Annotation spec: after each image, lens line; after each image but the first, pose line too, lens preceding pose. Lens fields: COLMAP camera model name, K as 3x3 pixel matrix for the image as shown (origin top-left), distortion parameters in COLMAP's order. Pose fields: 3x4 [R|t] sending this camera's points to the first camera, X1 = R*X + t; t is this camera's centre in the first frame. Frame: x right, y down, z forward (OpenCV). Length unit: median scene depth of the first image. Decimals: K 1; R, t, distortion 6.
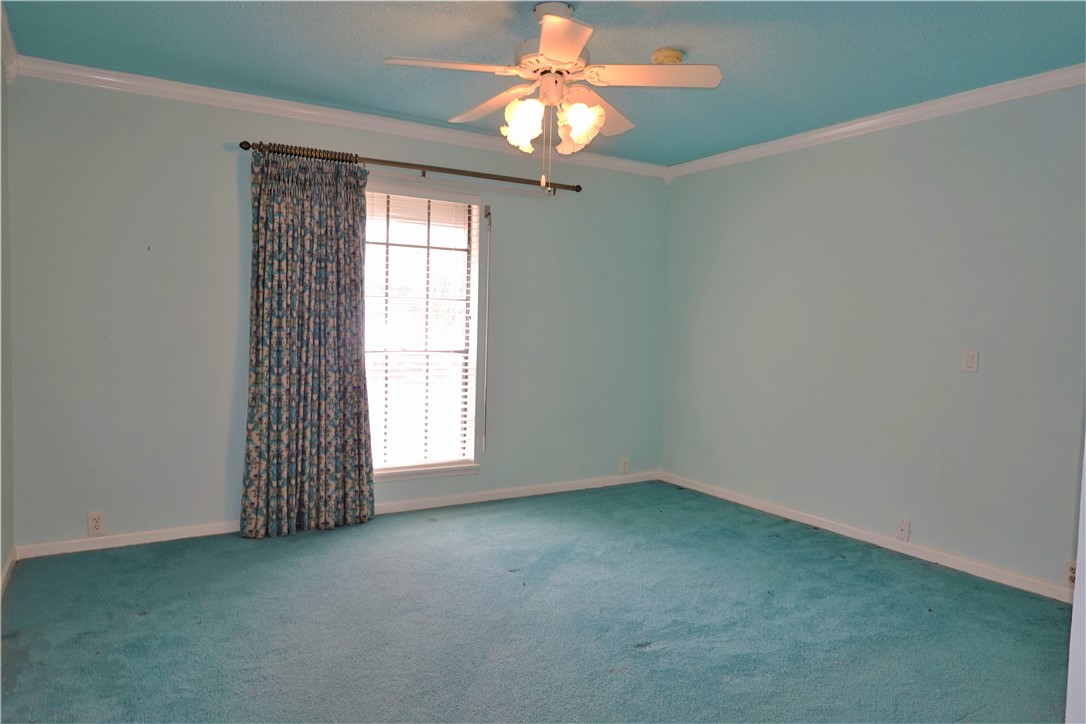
lens RADIAL K [[722.8, 0, 540.8], [0, 722.8, 359.9], [0, 0, 1]] dist [-0.002763, 0.005314]
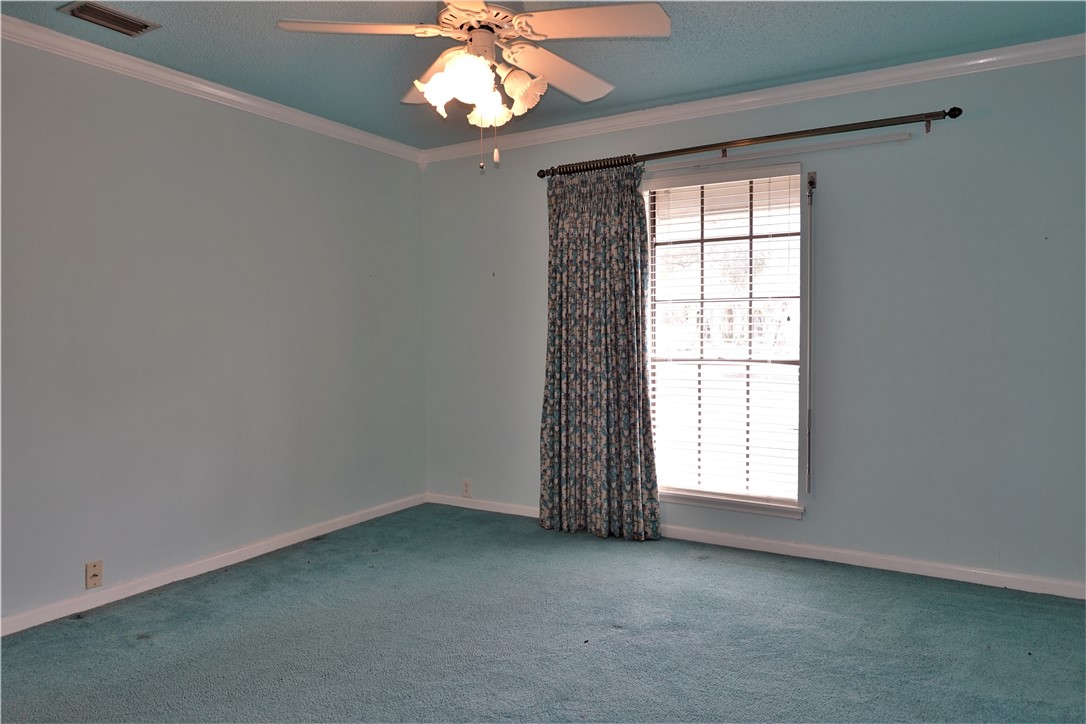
lens RADIAL K [[722.8, 0, 540.8], [0, 722.8, 359.9], [0, 0, 1]] dist [-0.002763, 0.005314]
pose [[0.461218, 0.008650, -0.887245, 0.545522], [-0.027692, 0.999606, -0.004649, -0.002939], [0.886855, 0.026713, 0.461276, 0.455881]]
